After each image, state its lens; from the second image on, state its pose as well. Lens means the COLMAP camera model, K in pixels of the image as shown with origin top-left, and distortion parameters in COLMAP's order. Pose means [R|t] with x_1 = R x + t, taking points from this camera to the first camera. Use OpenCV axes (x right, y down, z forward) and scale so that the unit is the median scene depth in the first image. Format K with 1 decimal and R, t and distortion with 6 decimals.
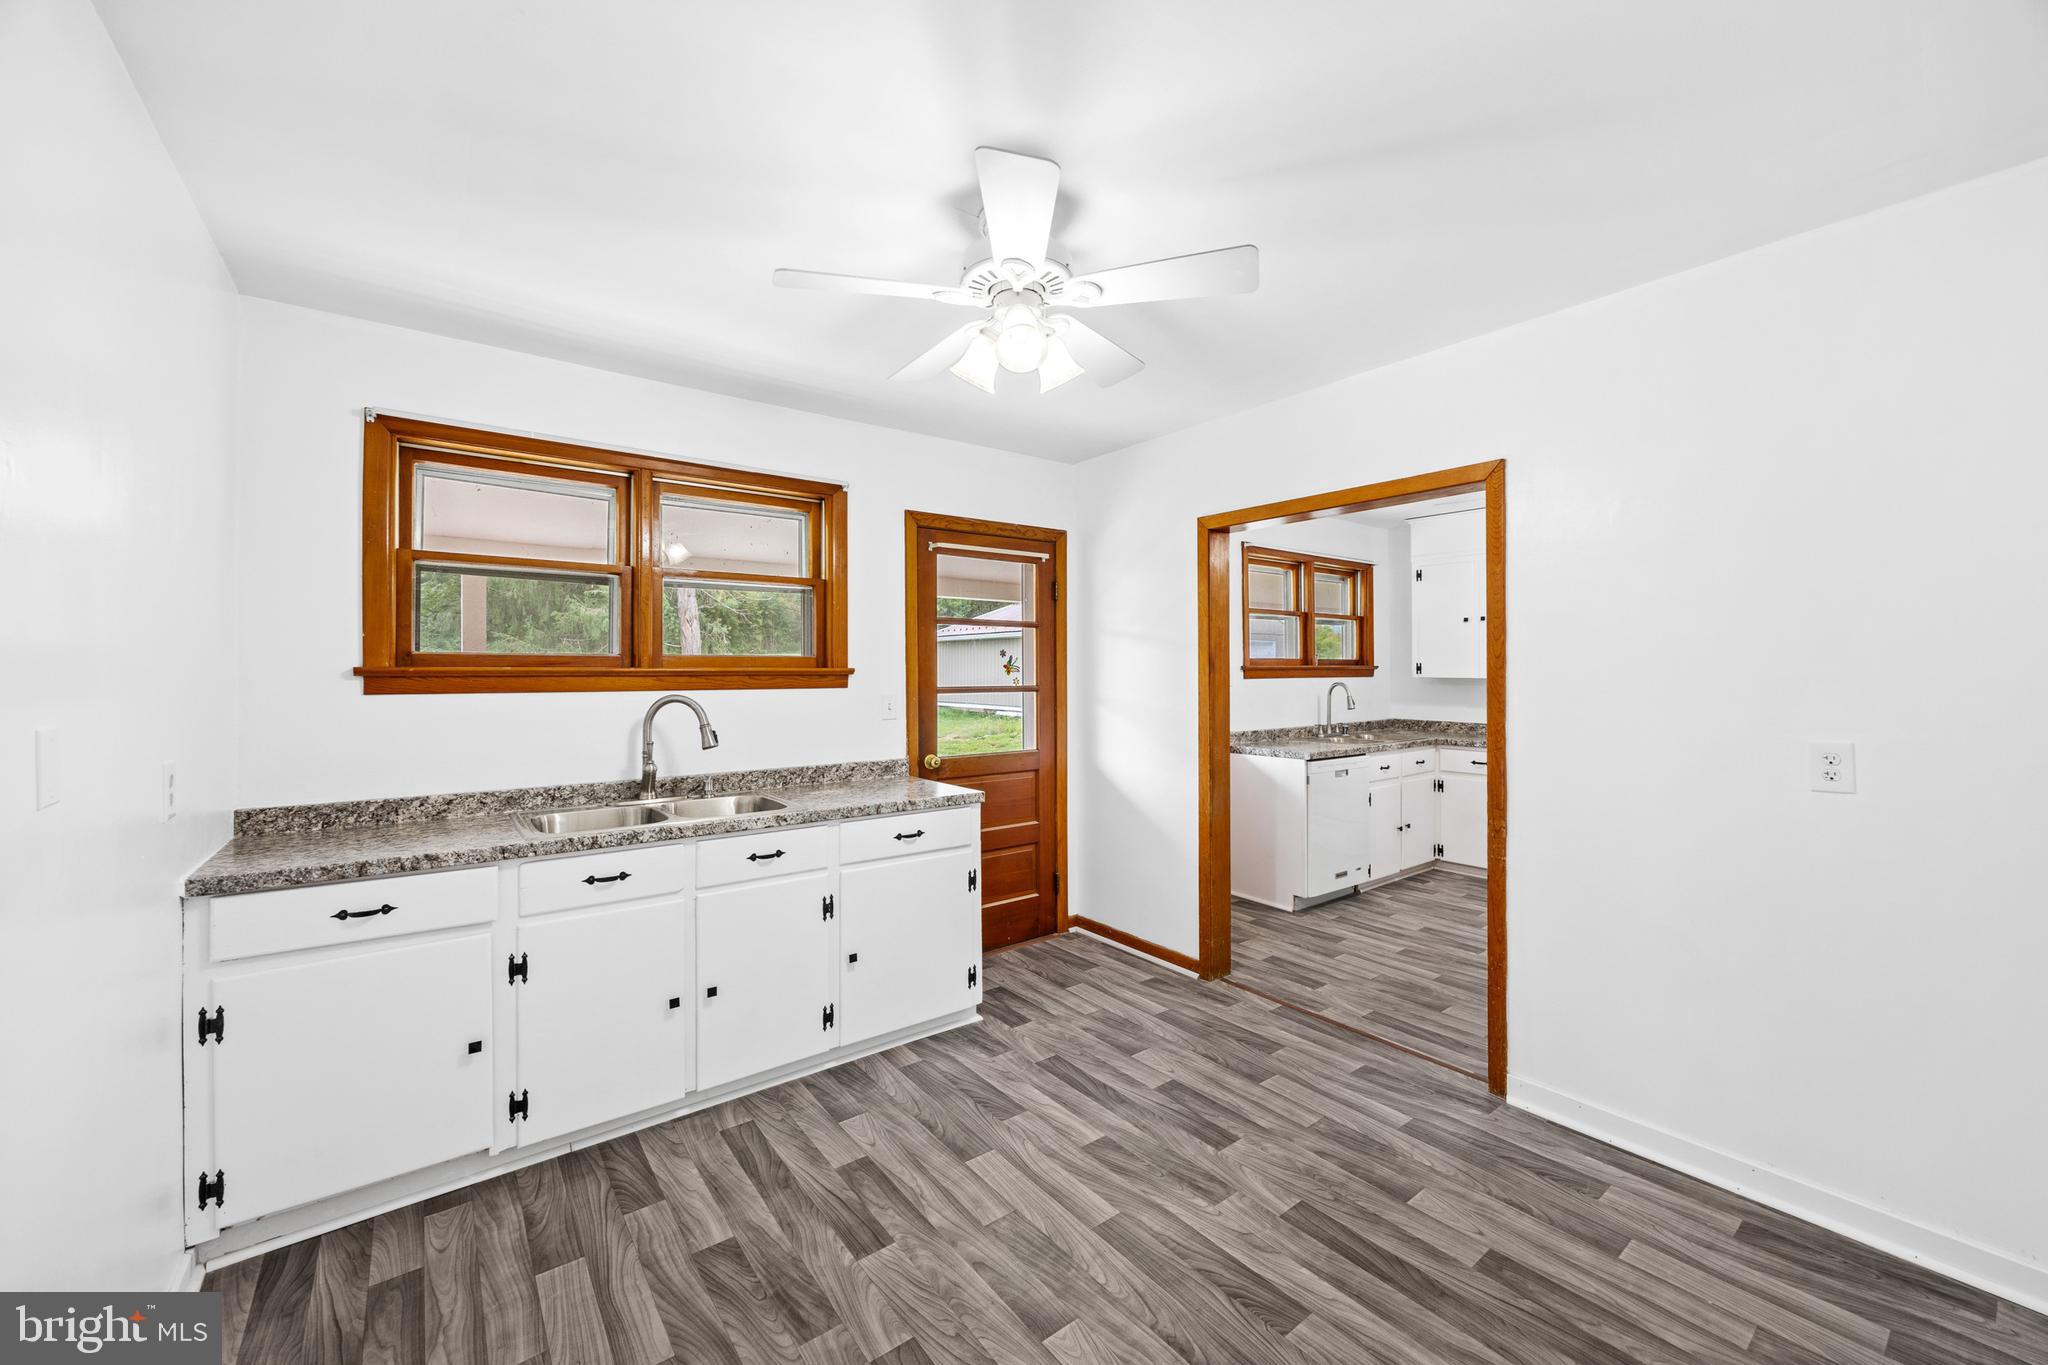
lens RADIAL K [[783.7, 0, 1035.3], [0, 783.7, 674.6], [0, 0, 1]] dist [-0.006463, 0.000543]
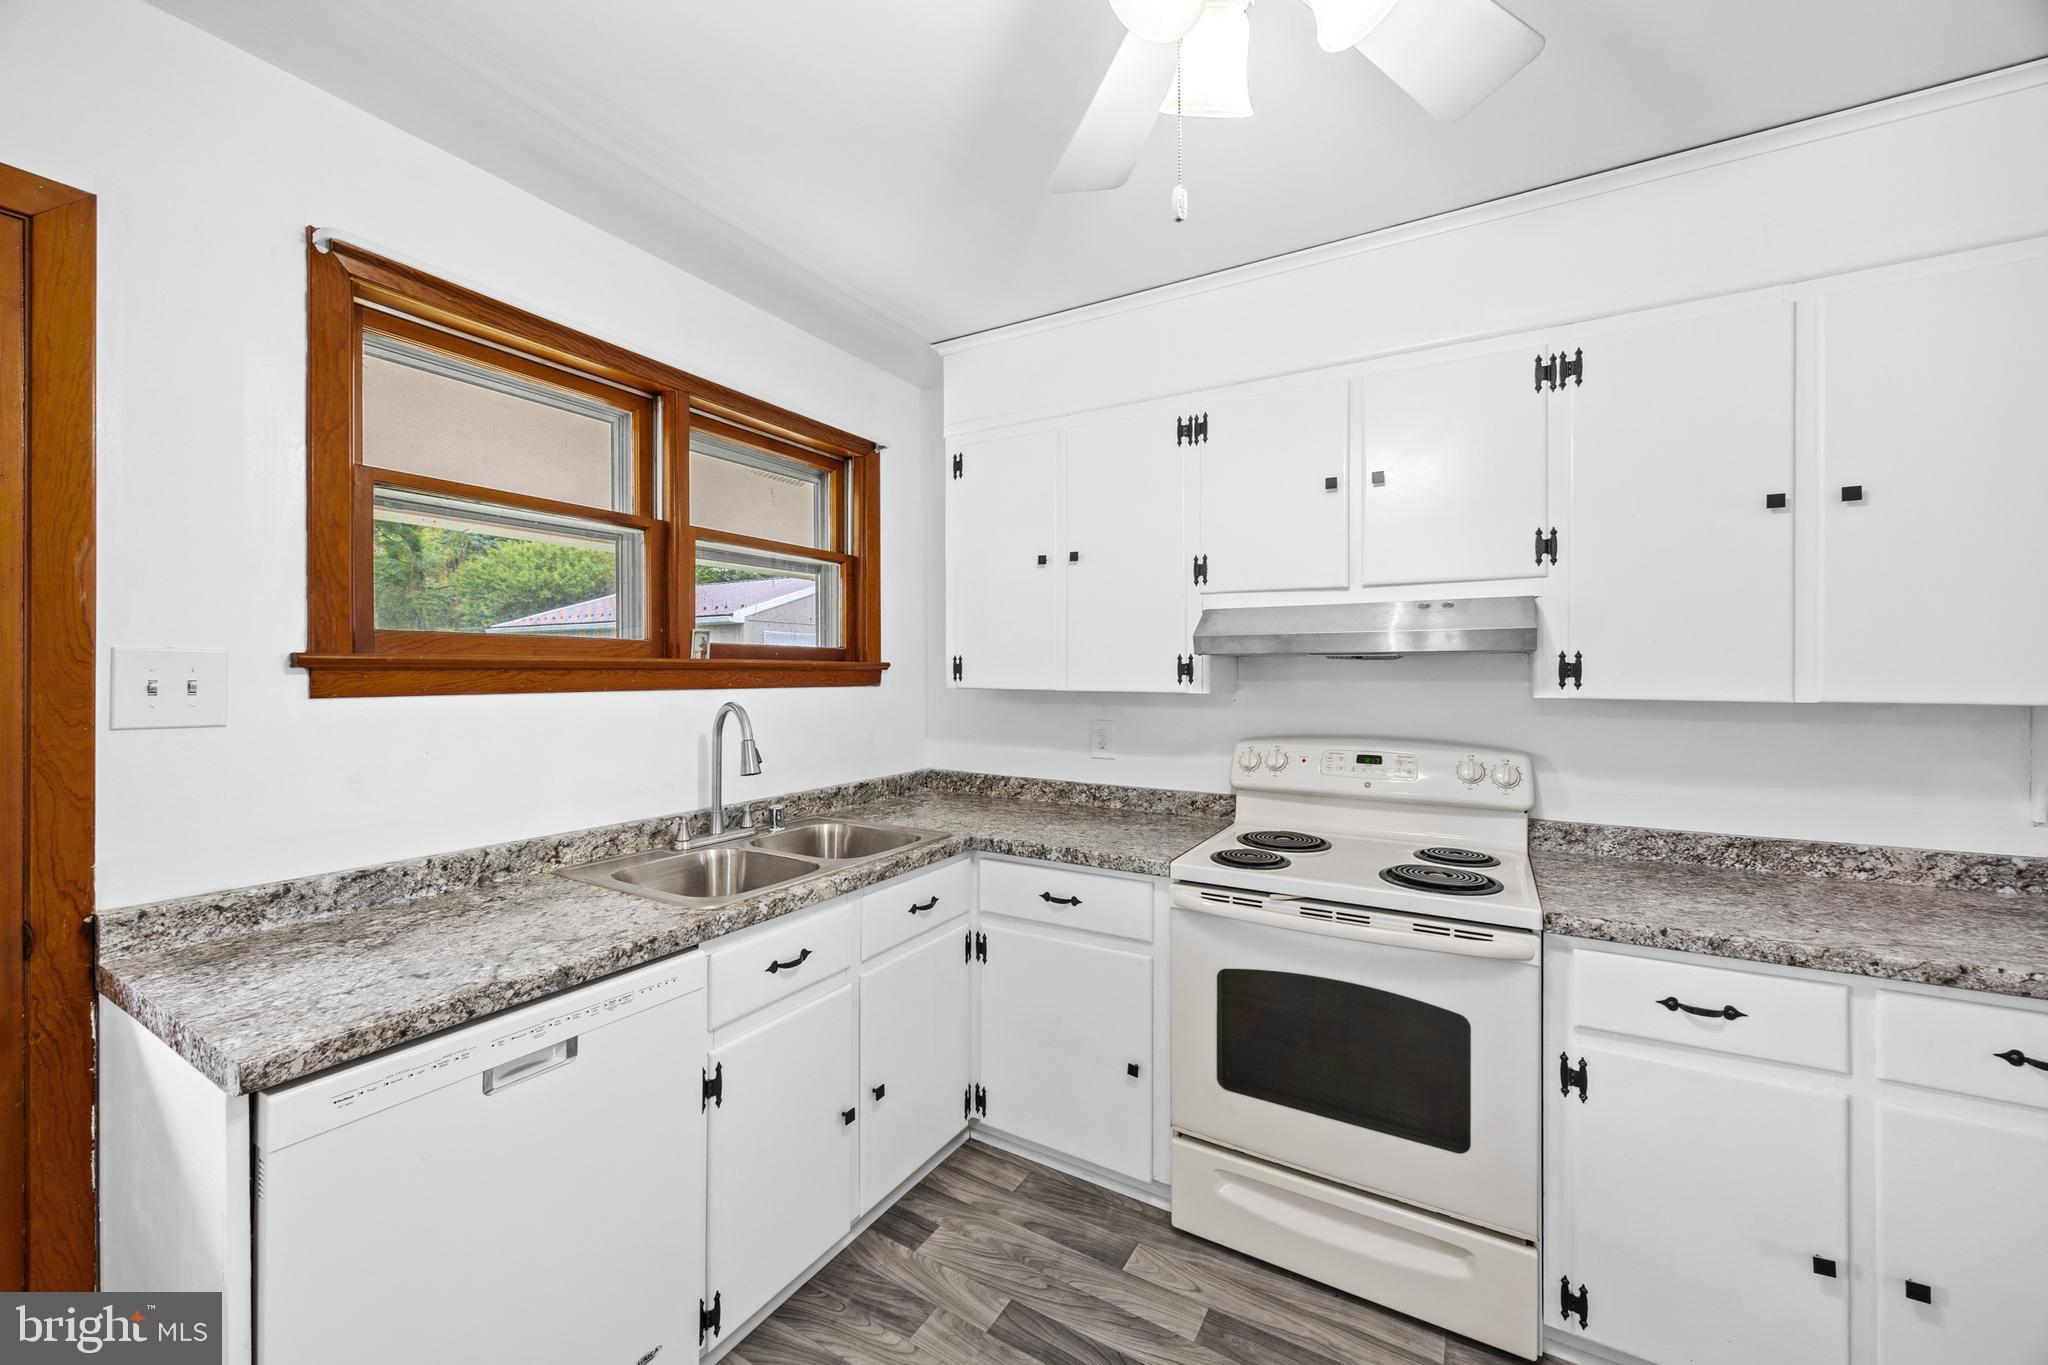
lens RADIAL K [[783.7, 0, 1022.2], [0, 783.7, 669.5], [0, 0, 1]] dist [-0.006463, 0.000543]
pose [[0.932569, 0.005614, 0.360949, 0.575738], [-0.002253, 0.999950, -0.009732, -0.004510], [-0.360986, 0.008263, 0.932535, 0.891188]]
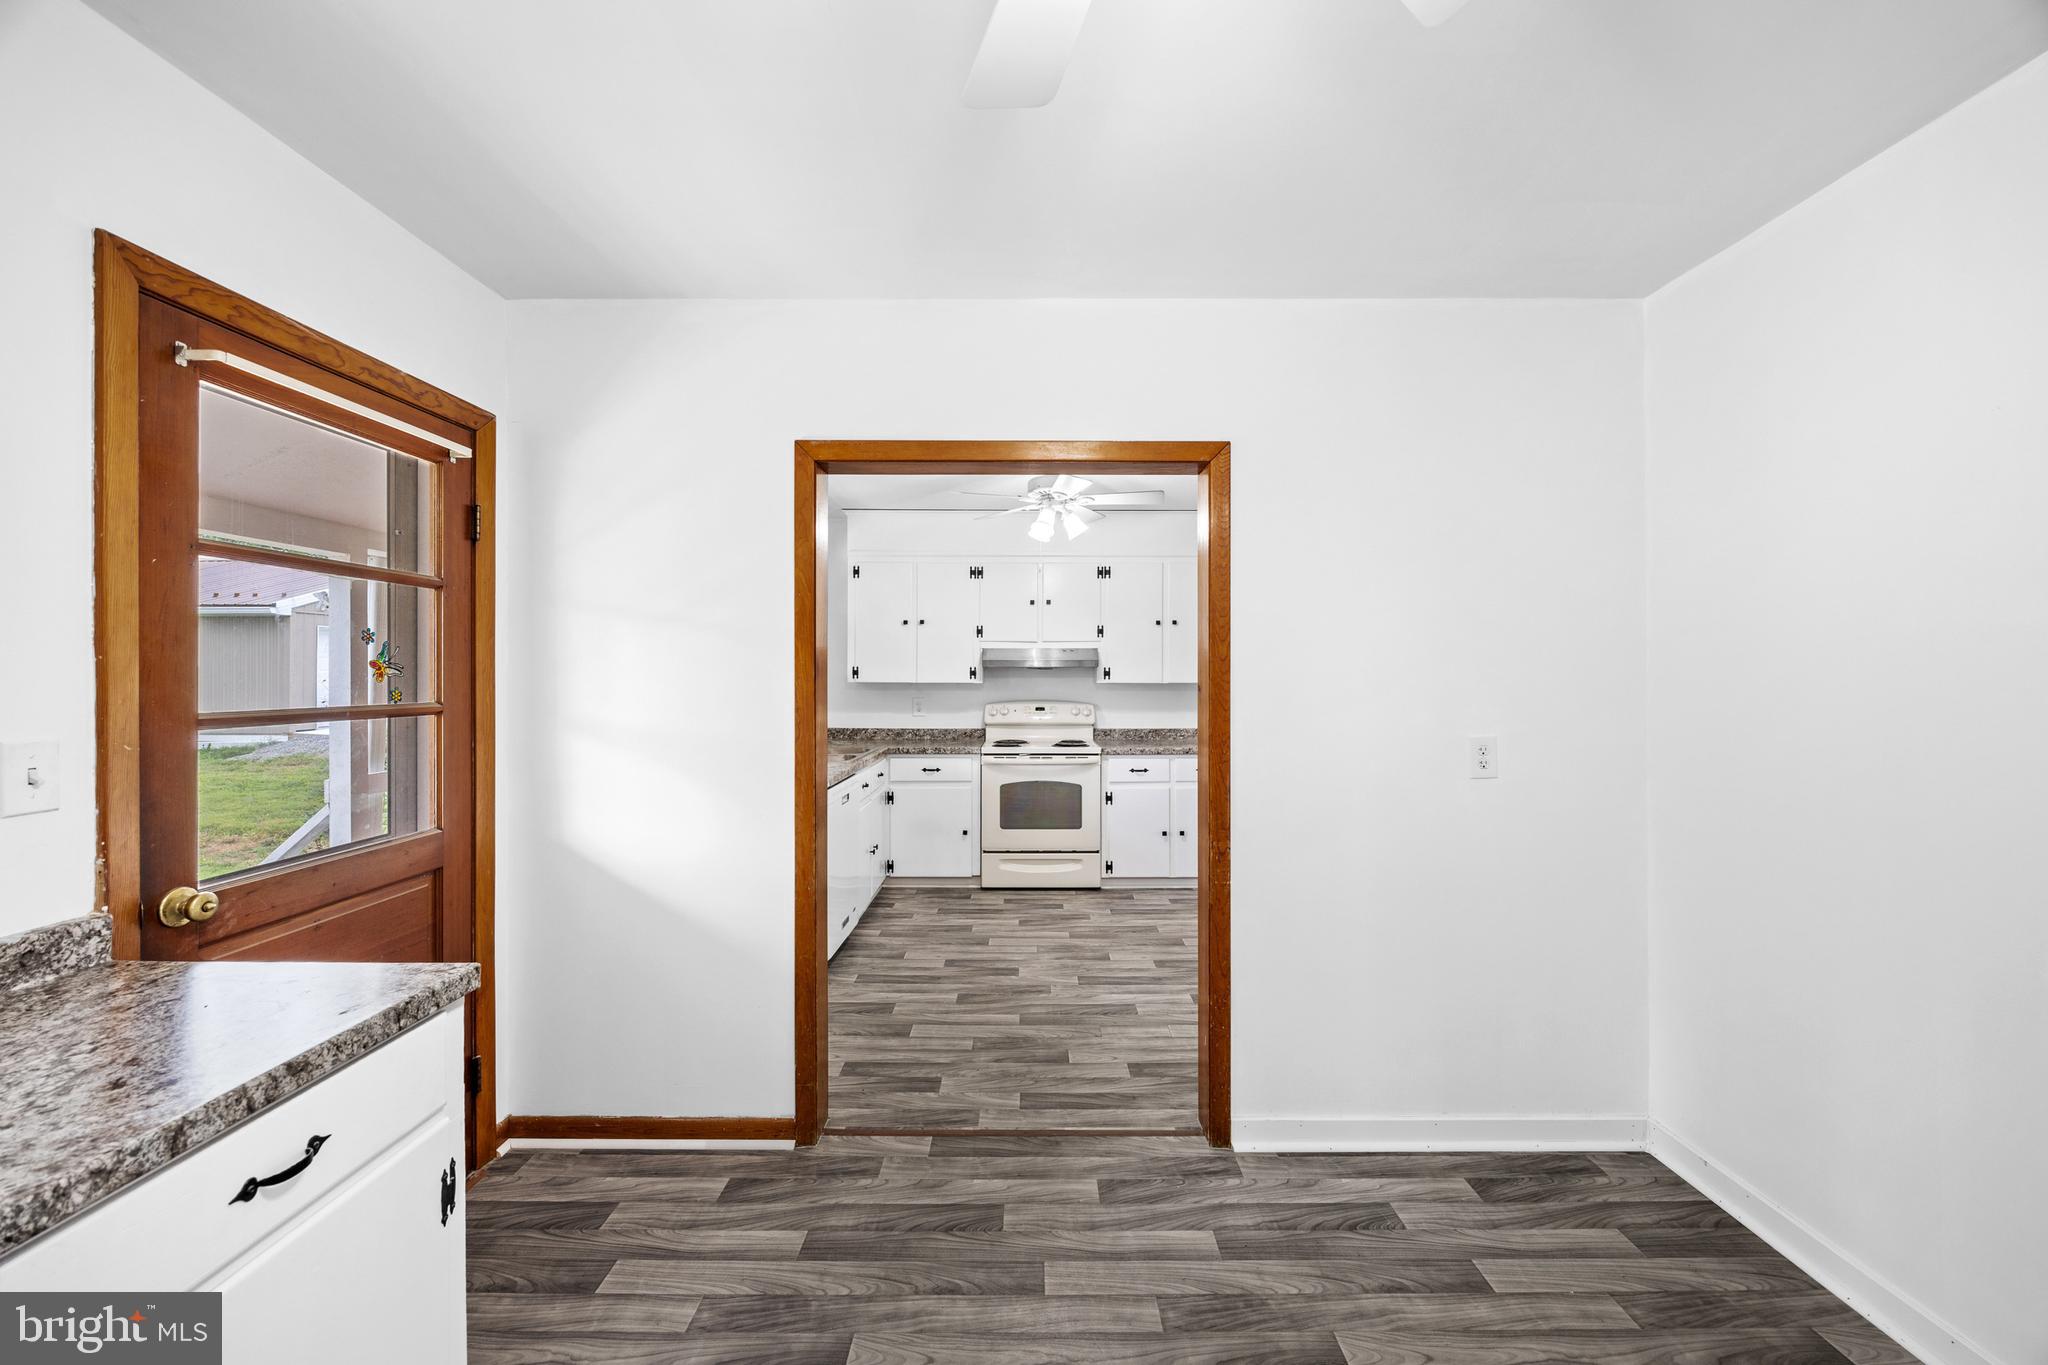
lens RADIAL K [[783.7, 0, 1030.7], [0, 783.7, 672.2], [0, 0, 1]] dist [-0.006463, 0.000543]
pose [[0.617371, 0.004847, 0.786657, -0.176199], [0.002036, 0.999968, -0.007759, -0.000888], [-0.786669, 0.006392, 0.617341, 0.426137]]
